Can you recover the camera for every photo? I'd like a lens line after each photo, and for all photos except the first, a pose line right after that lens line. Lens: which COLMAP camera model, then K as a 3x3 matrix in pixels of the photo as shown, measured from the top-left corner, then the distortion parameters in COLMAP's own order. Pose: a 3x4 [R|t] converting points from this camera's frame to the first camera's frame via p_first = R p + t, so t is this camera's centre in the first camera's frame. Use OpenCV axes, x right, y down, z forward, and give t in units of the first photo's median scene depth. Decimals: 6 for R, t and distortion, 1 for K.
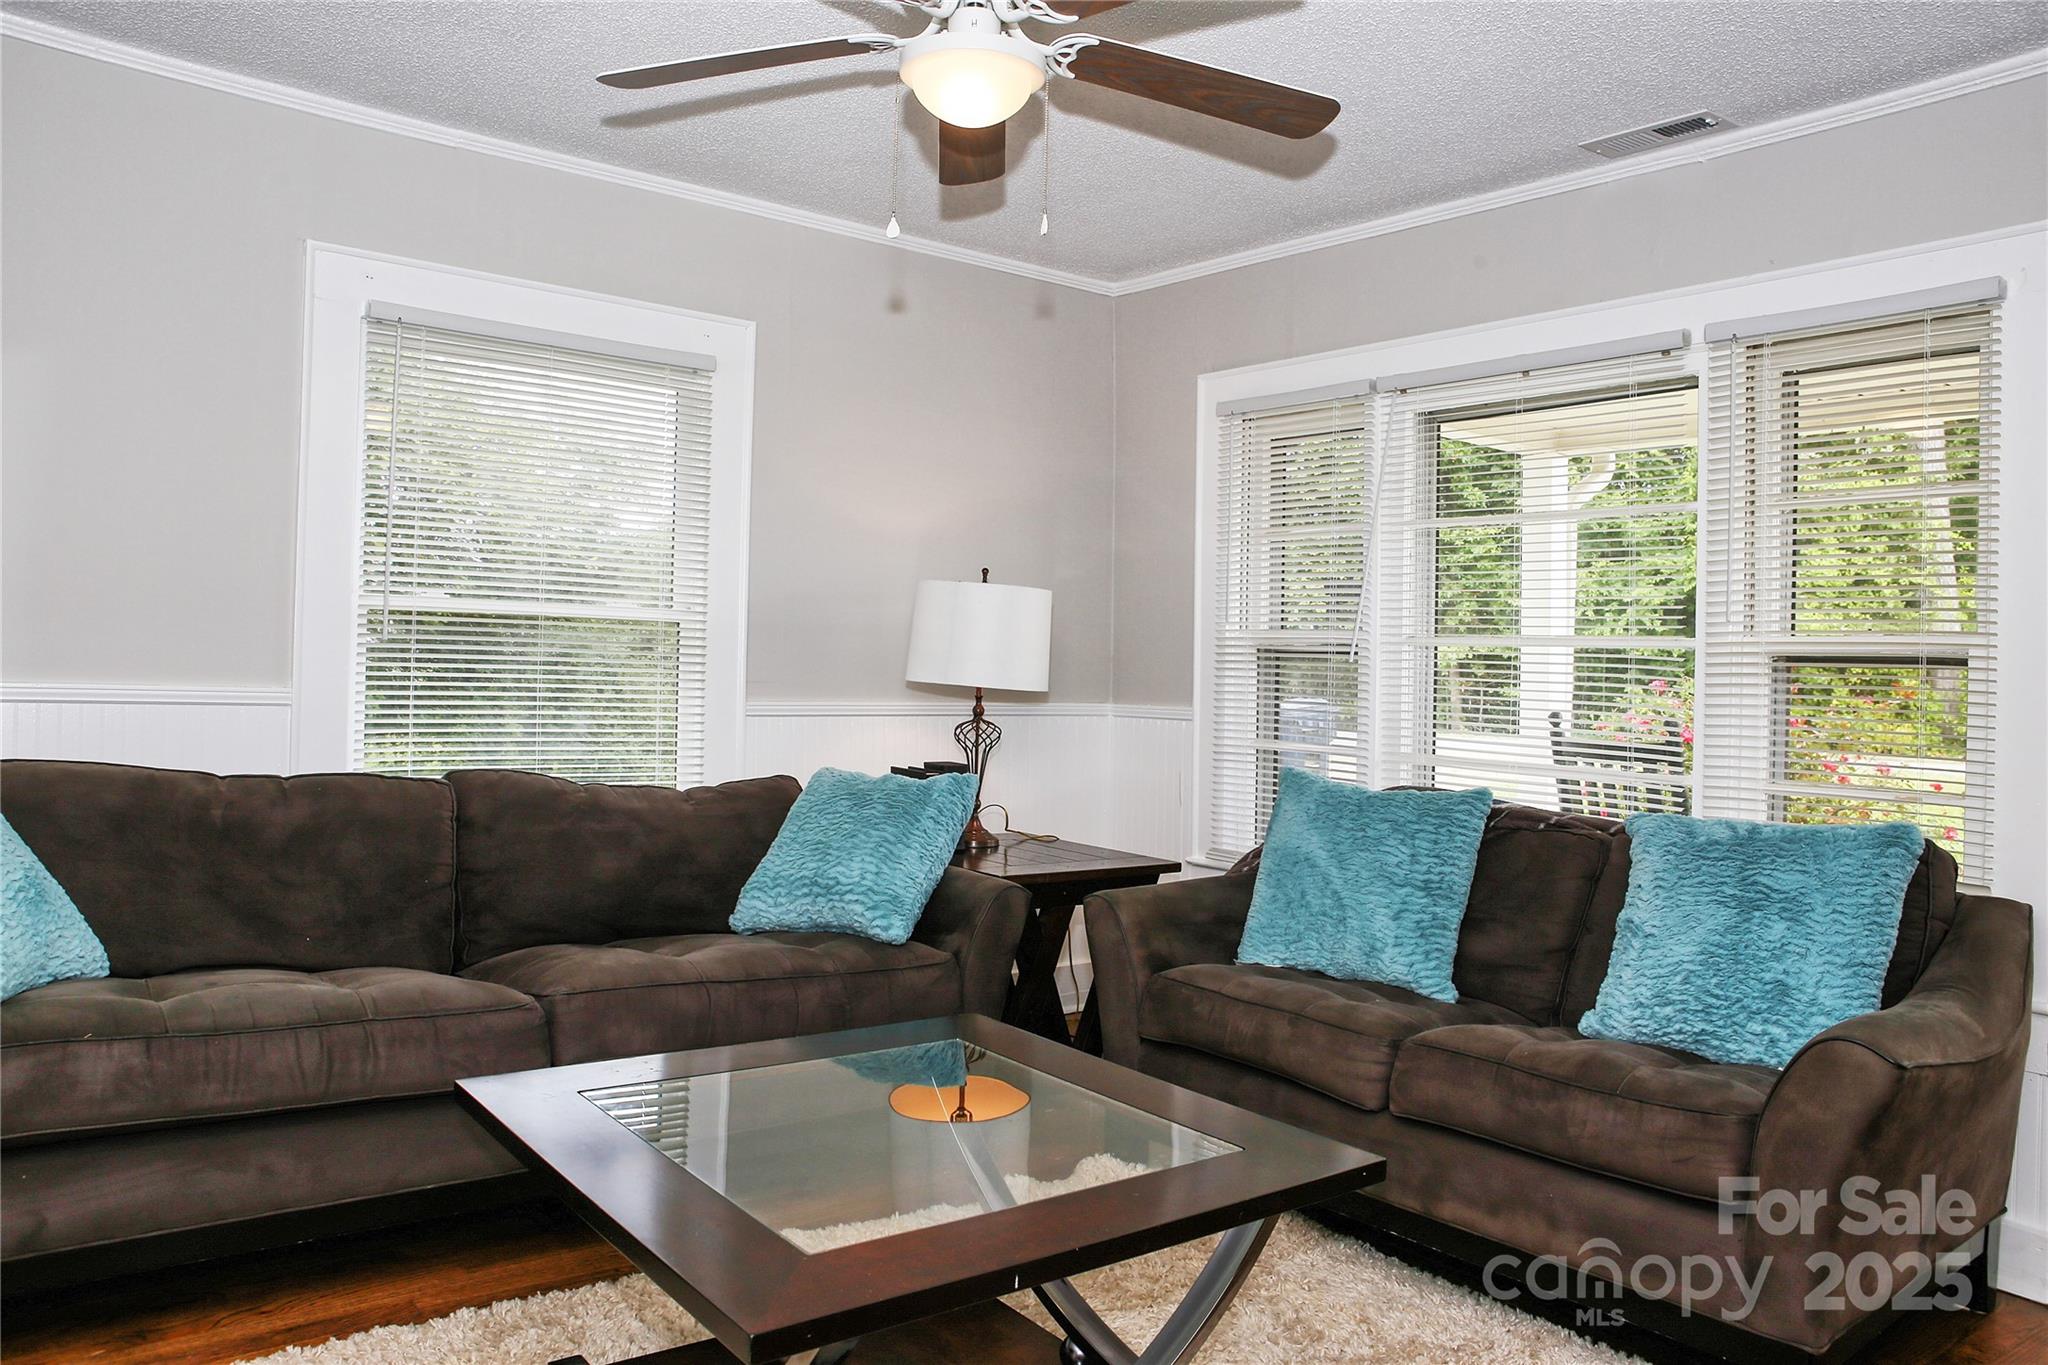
lens RADIAL K [[1429.2, 0, 1016.7], [0, 1429.2, 694.4], [0, 0, 1]] dist [-0.087487, 0.047179]
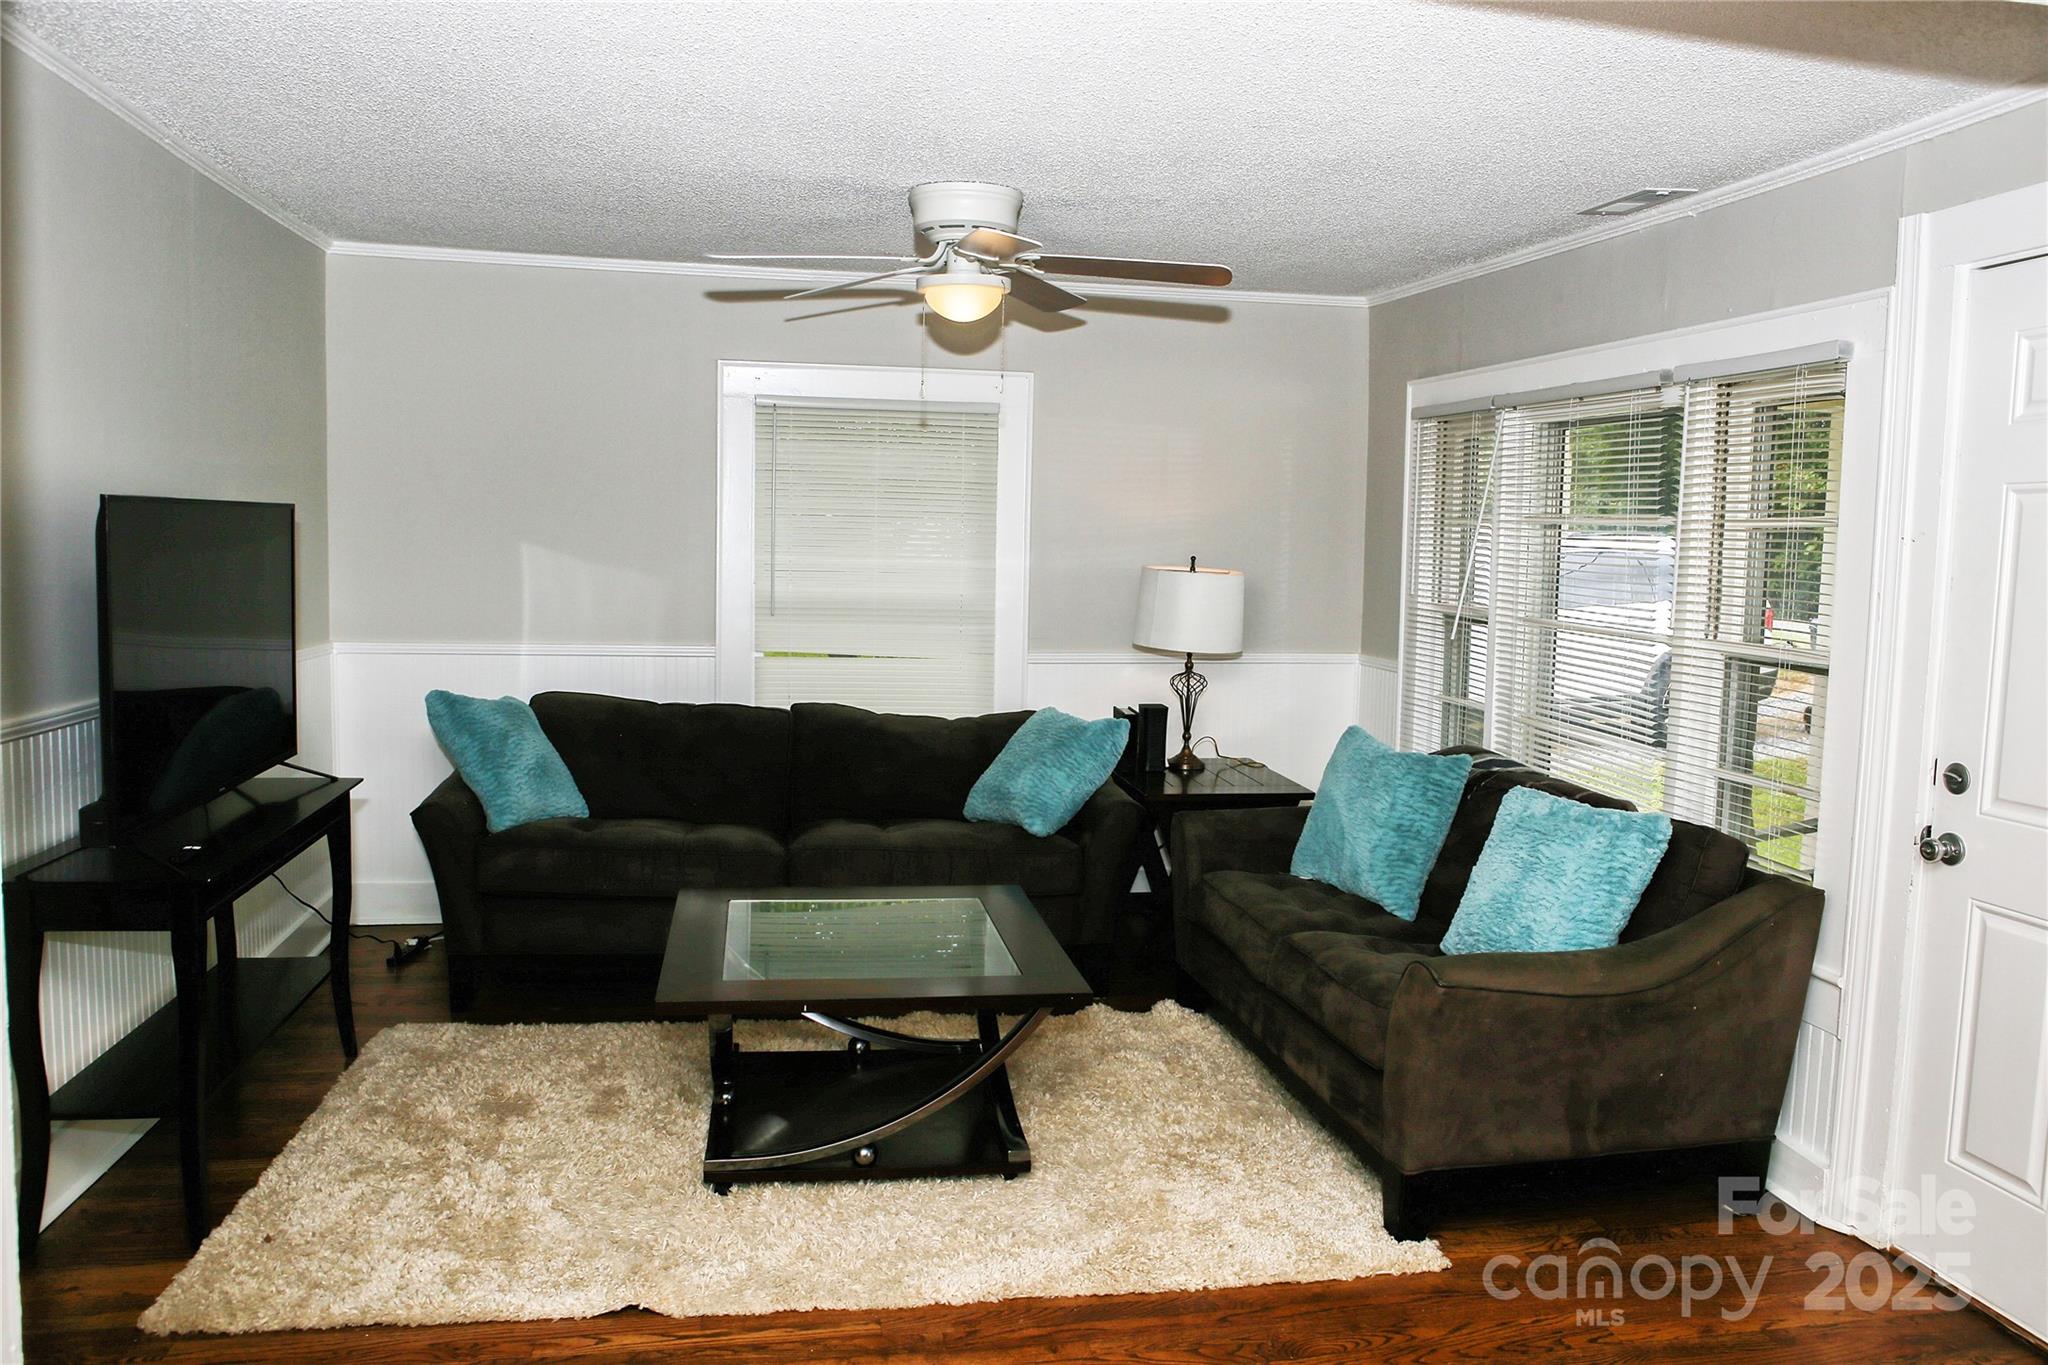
lens RADIAL K [[1429.2, 0, 1029.3], [0, 1429.2, 687.2], [0, 0, 1]] dist [-0.087487, 0.047179]
pose [[0.889556, 0.039492, -0.455116, 0.533429], [-0.002217, 0.996618, 0.082148, -0.091945], [0.456820, -0.072066, 0.886635, -0.272389]]
